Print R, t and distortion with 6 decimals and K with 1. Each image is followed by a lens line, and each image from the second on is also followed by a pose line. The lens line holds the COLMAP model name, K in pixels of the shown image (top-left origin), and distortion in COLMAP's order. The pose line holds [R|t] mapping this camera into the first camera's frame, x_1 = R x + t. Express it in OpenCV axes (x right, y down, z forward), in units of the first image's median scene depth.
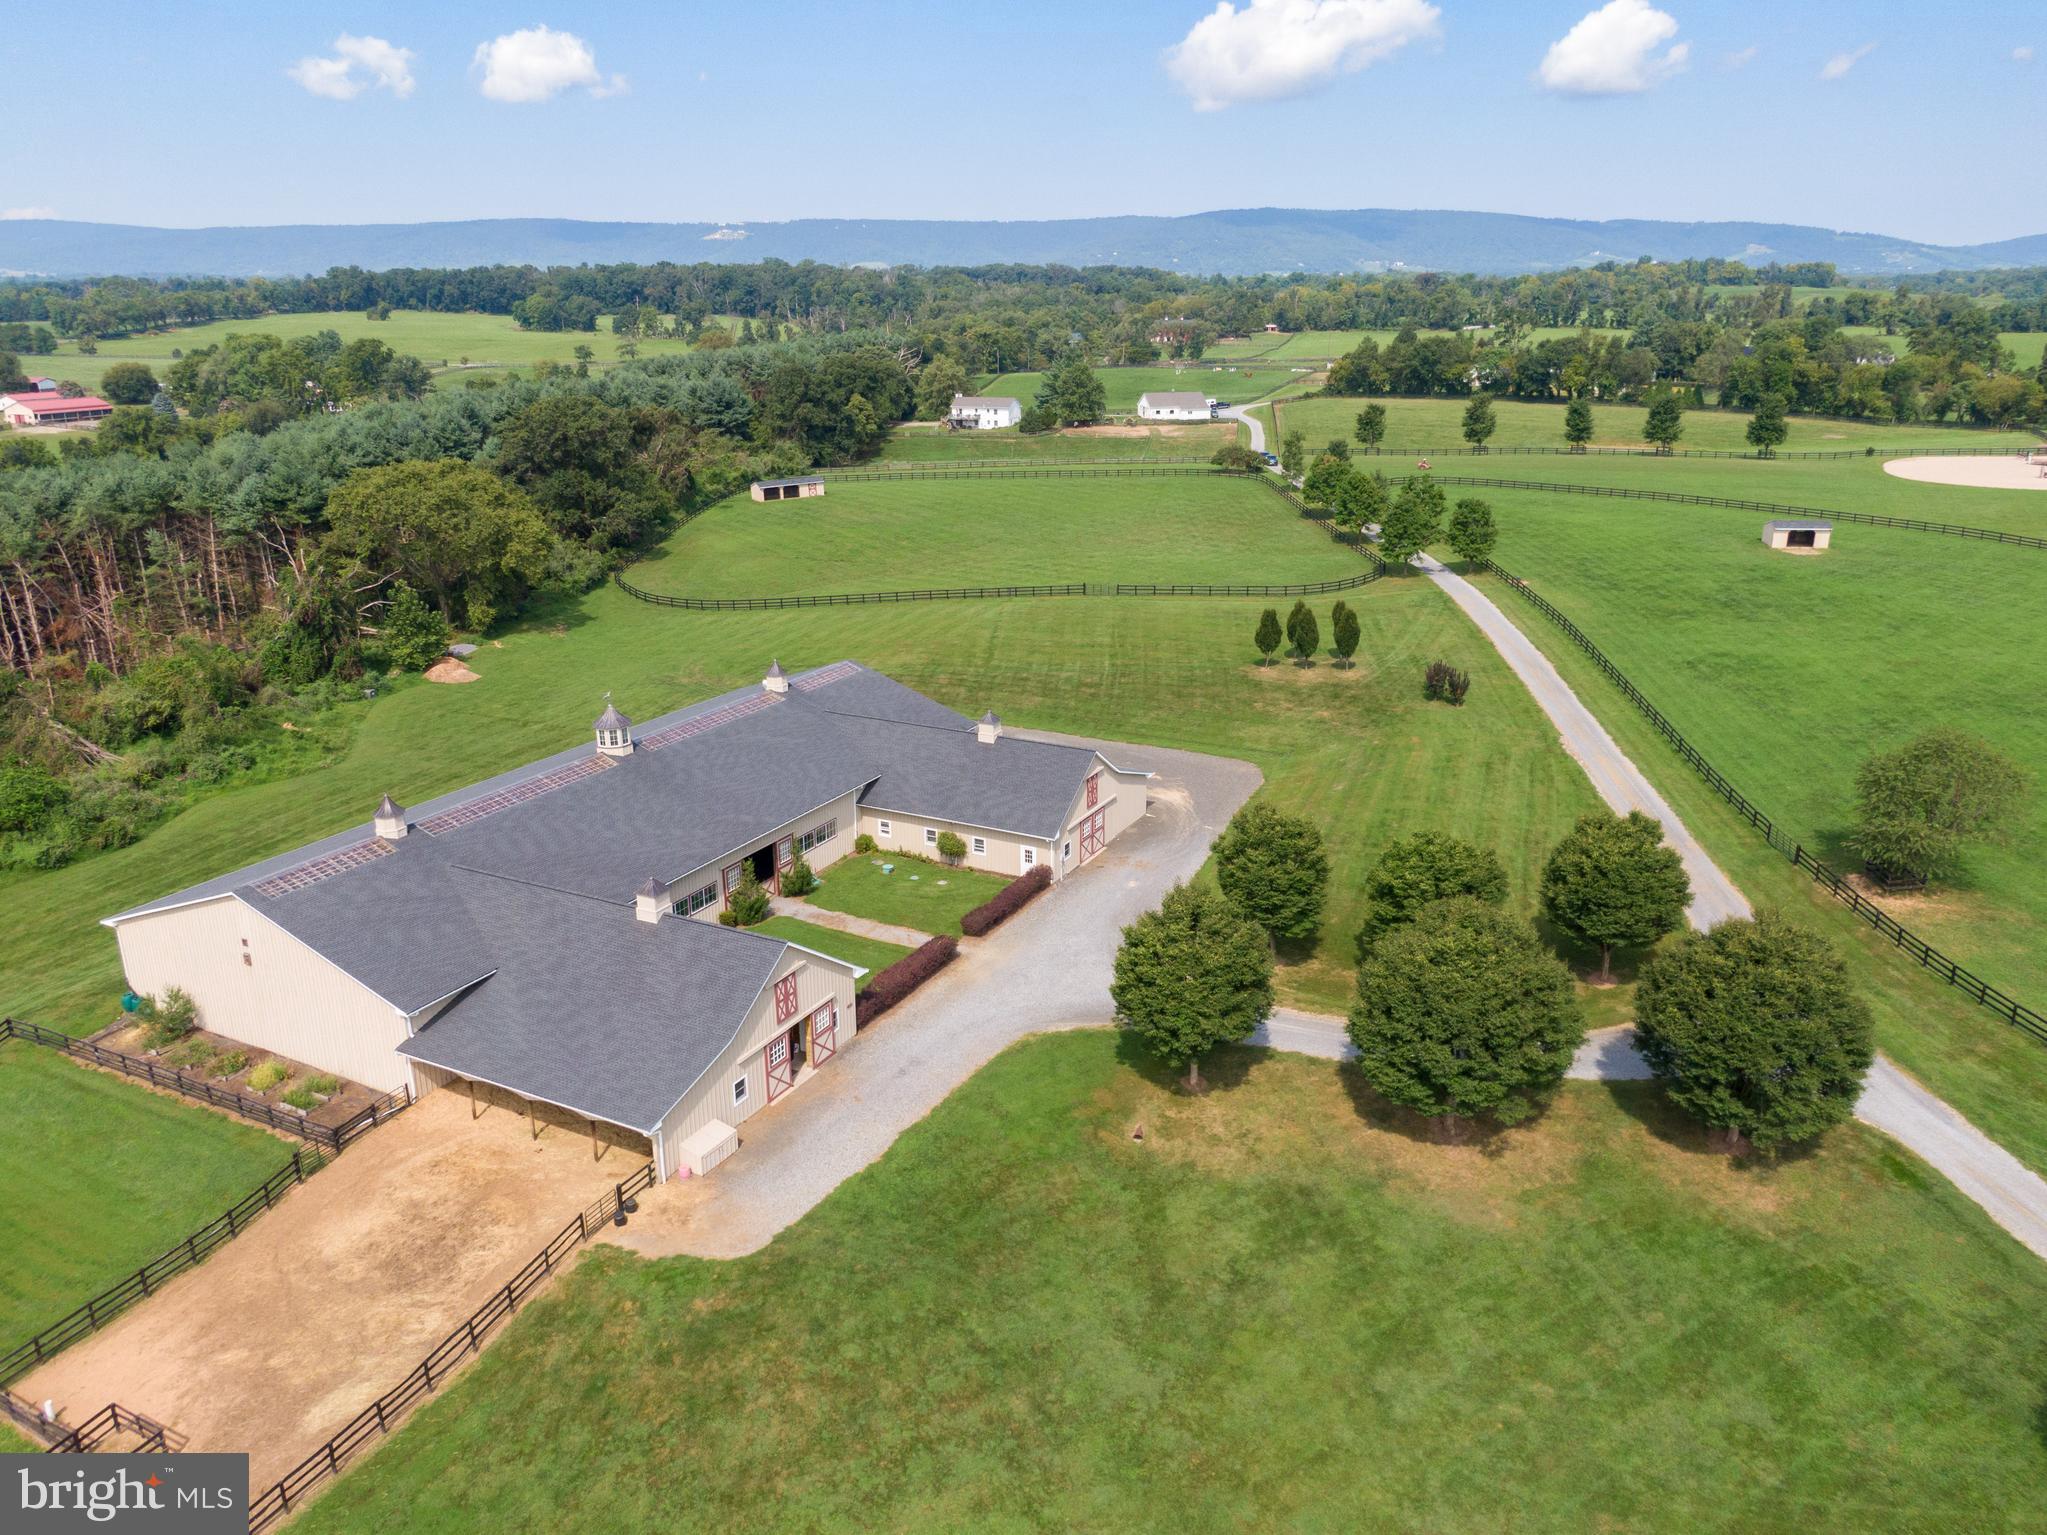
lens RADIAL K [[1453.4, 0, 1029.7], [0, 1453.4, 775.8], [0, 0, 1]] dist [0.064375, -0.103422]
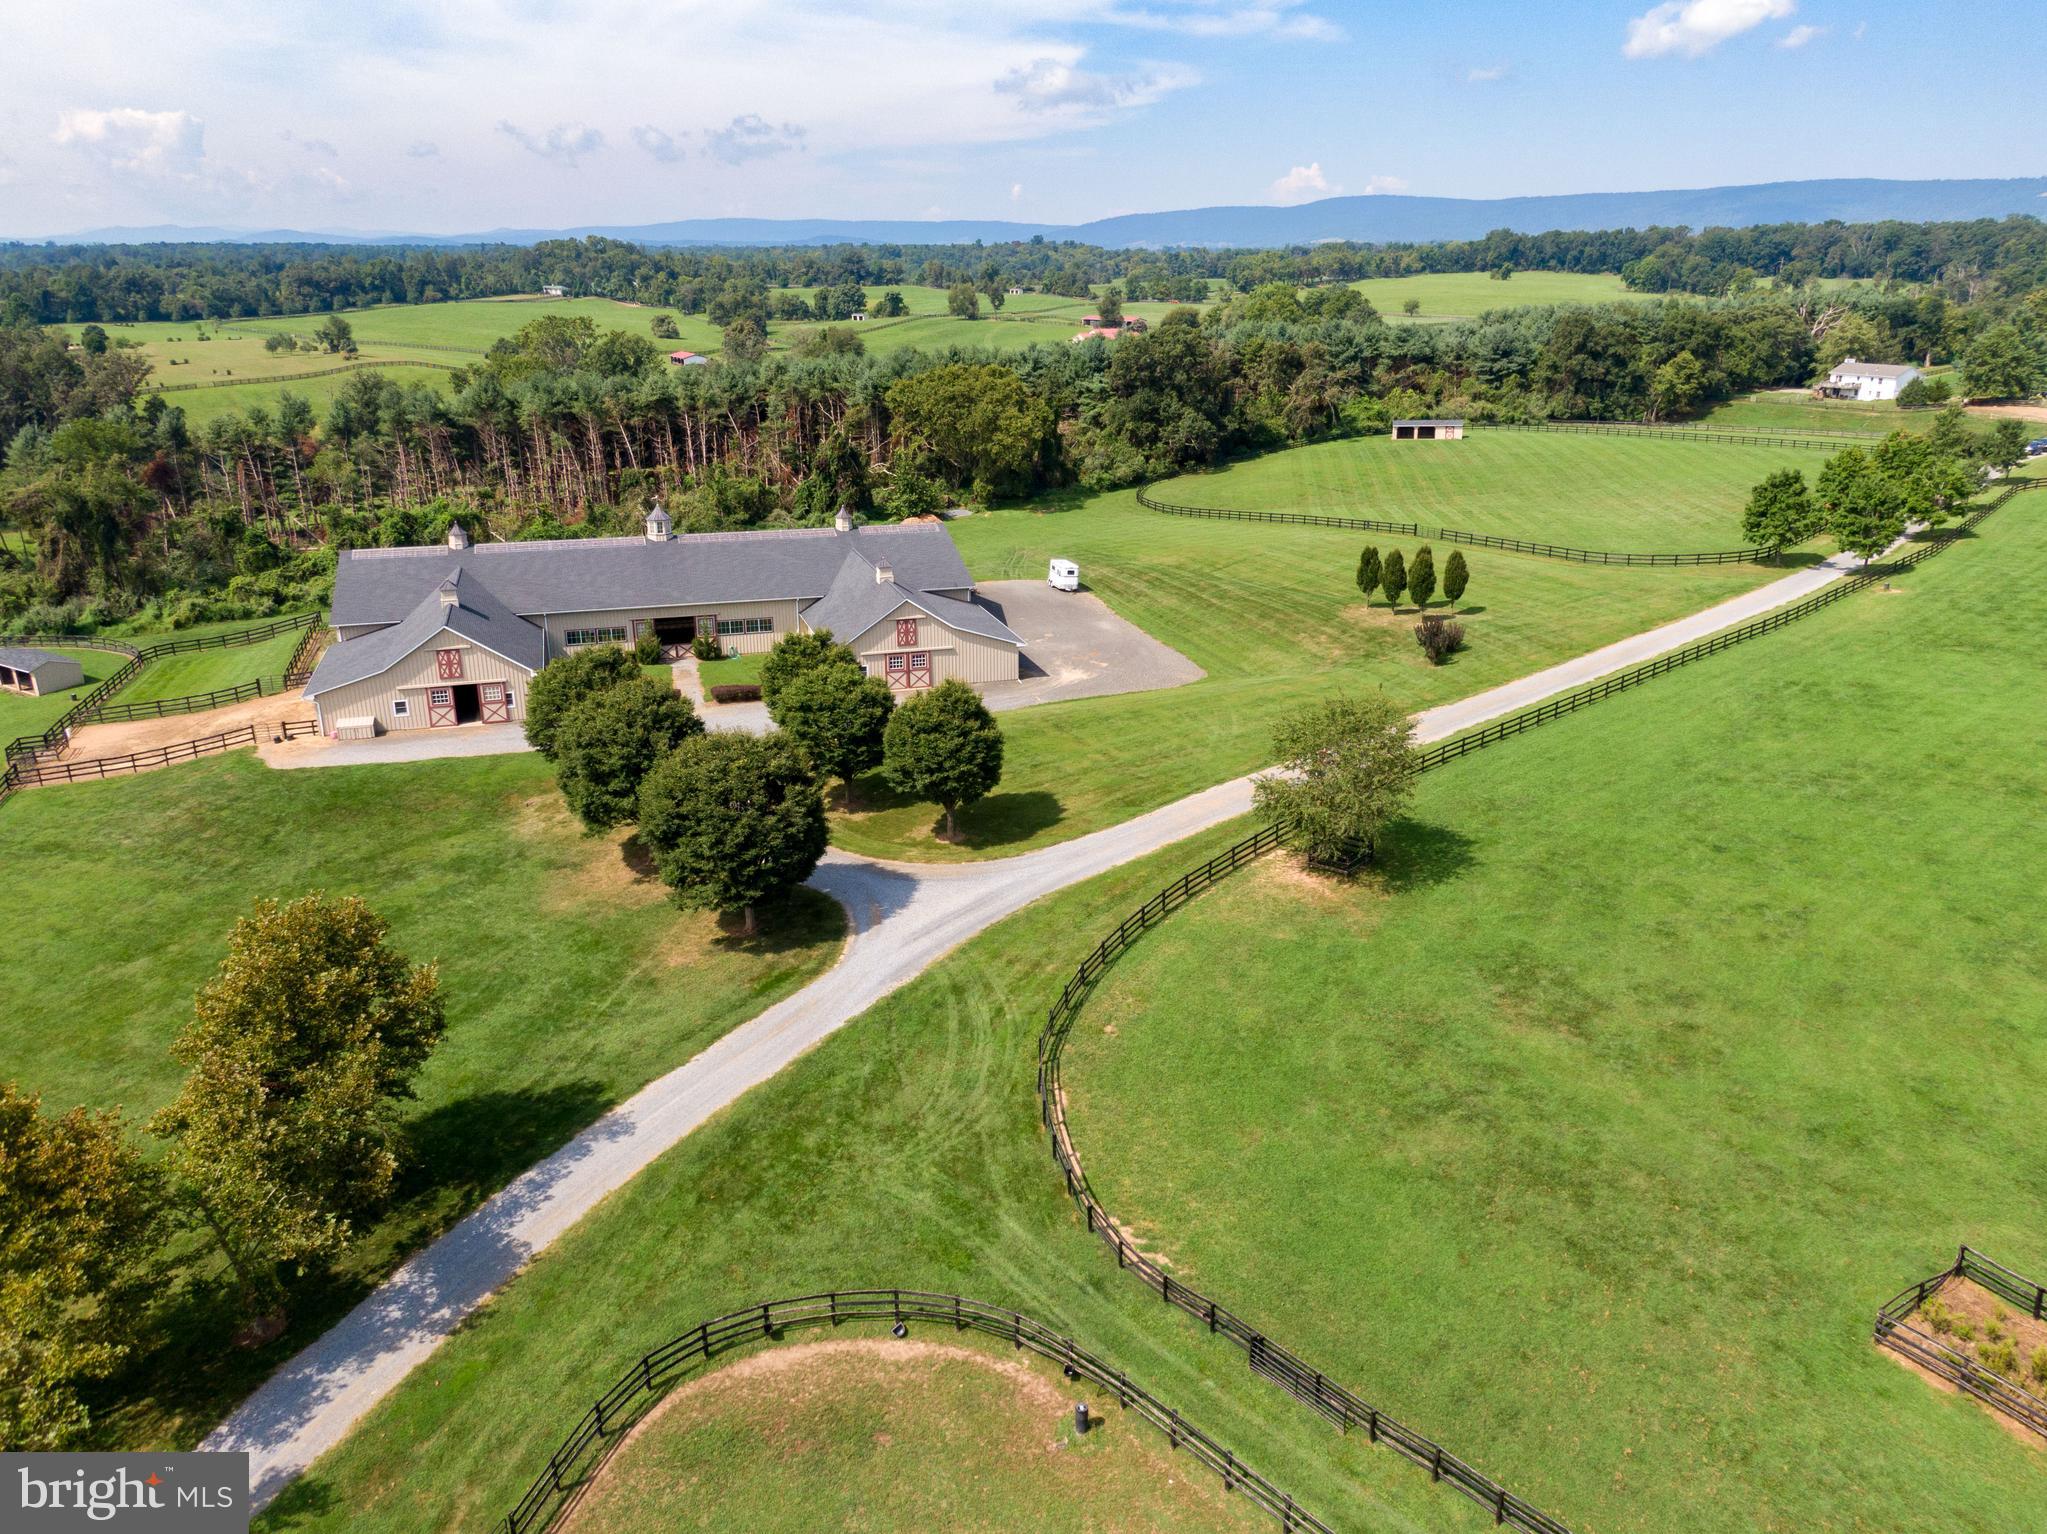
lens RADIAL K [[1455.0, 0, 1029.2], [0, 1455.0, 754.2], [0, 0, 1]] dist [0.056537, -0.070313]
pose [[0.705723, 0.231599, -0.669565, 0.293441], [-0.227113, 0.969141, 0.095843, -0.009509], [0.671100, 0.084428, 0.736544, 0.062055]]
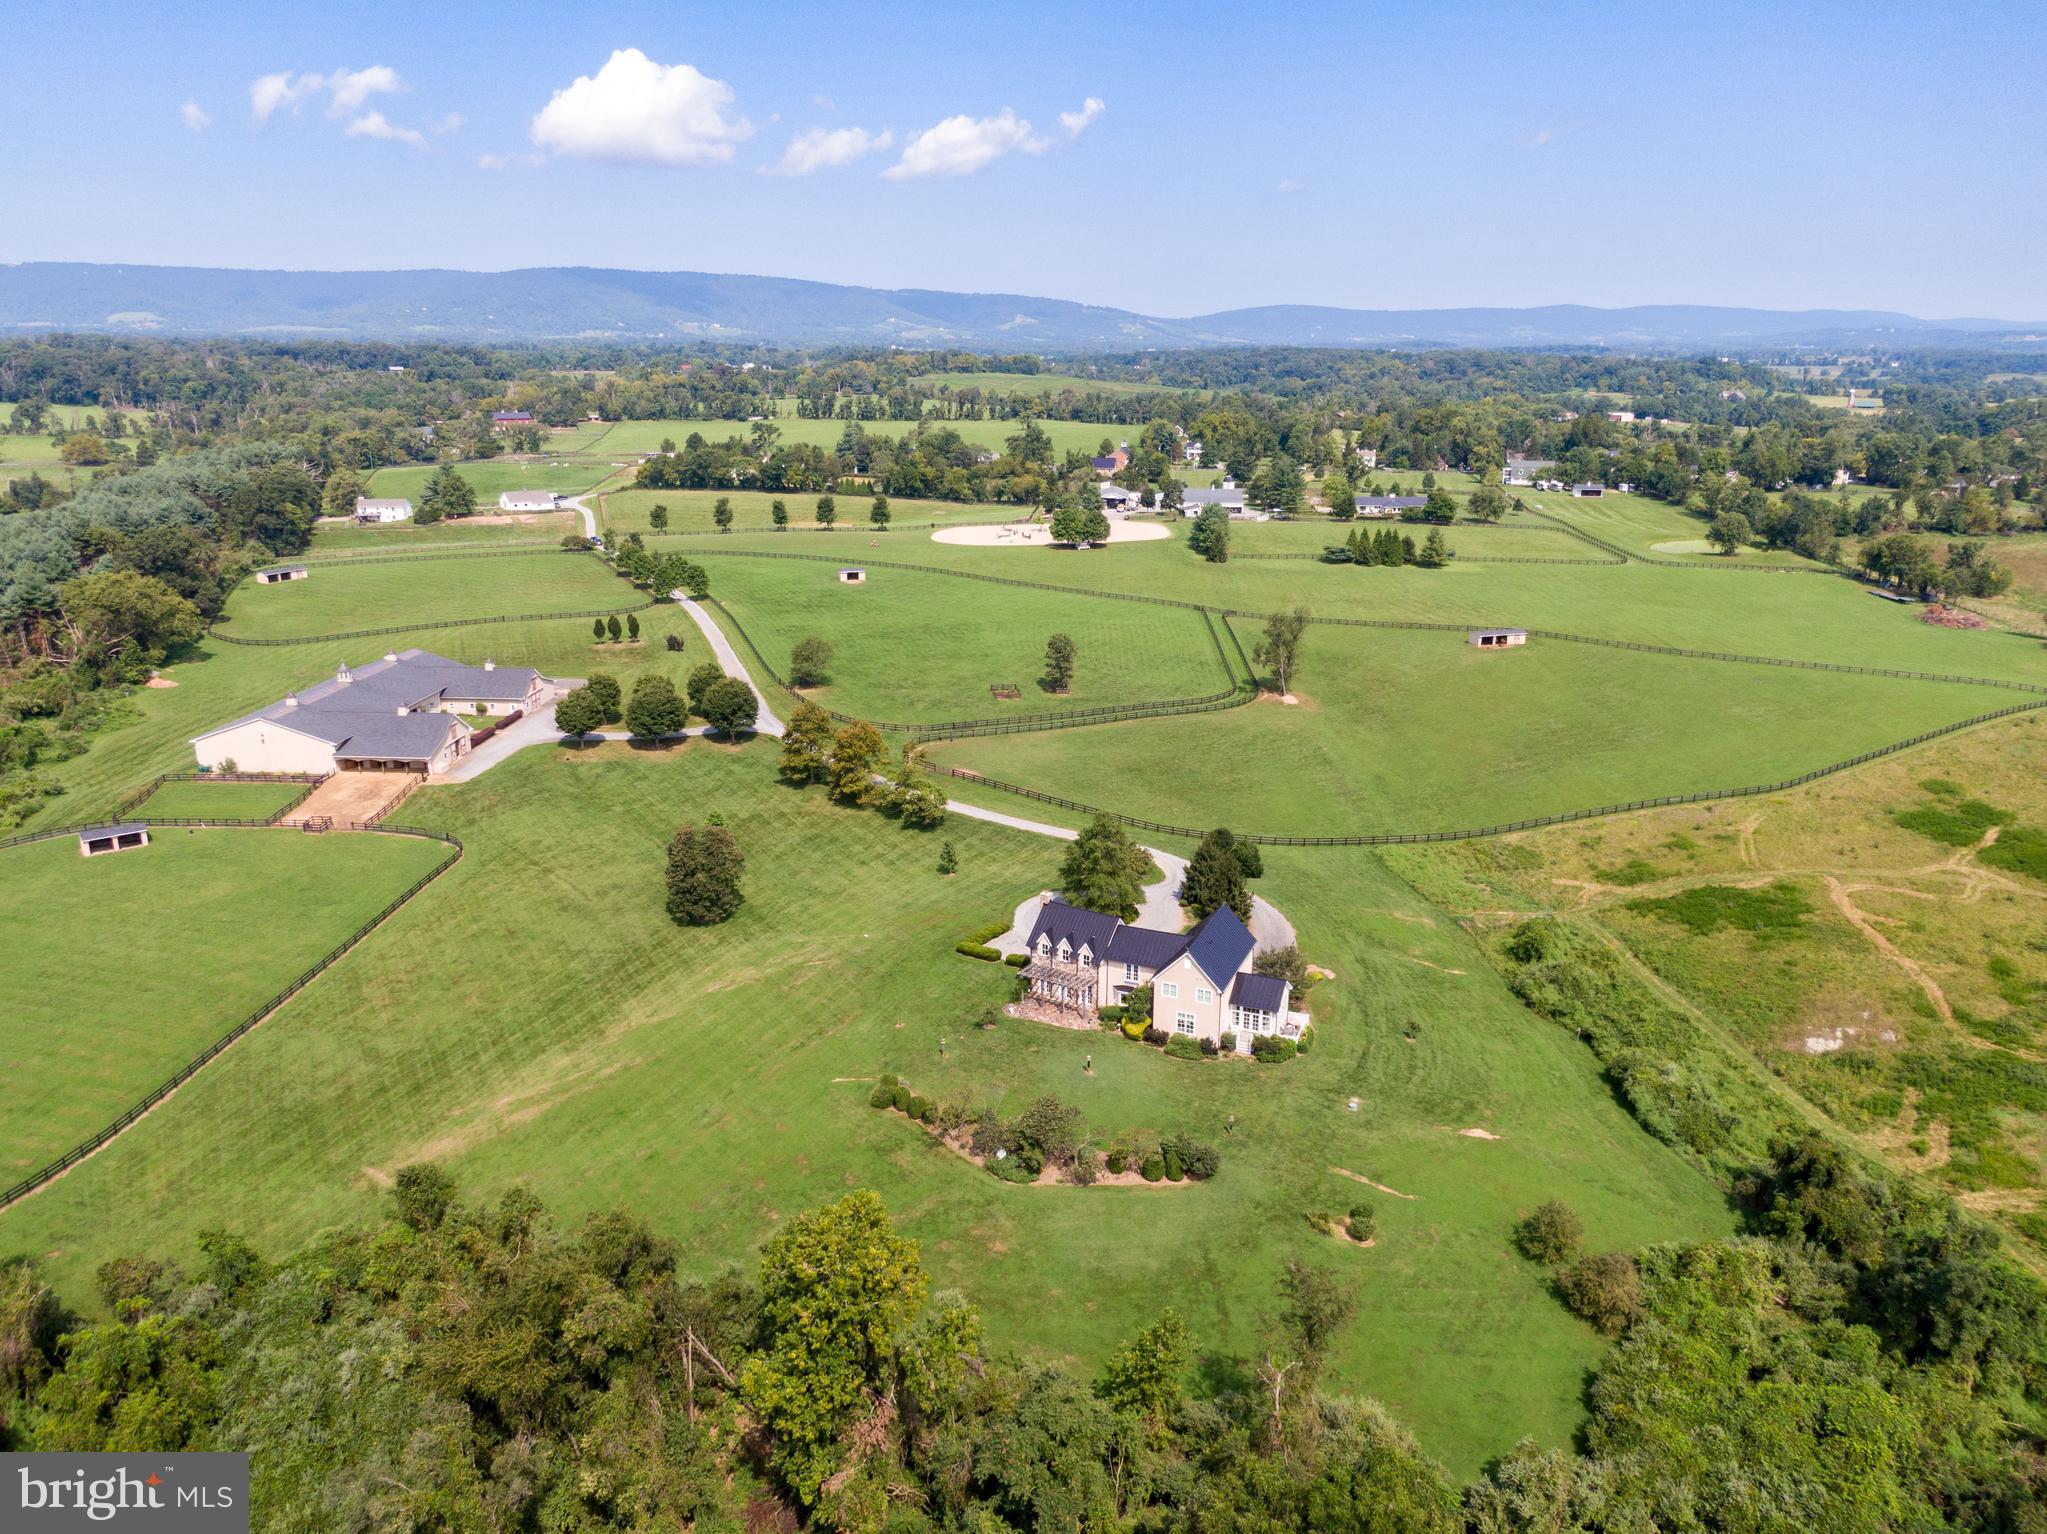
lens RADIAL K [[1448.2, 0, 1023.5], [0, 1448.2, 767.0], [0, 0, 1]] dist [0.042205, -0.065119]
pose [[0.908538, -0.105707, 0.404209, -0.075302], [0.120743, 0.992614, -0.011809, 0.095954], [-0.399975, 0.059534, 0.914590, -0.574175]]
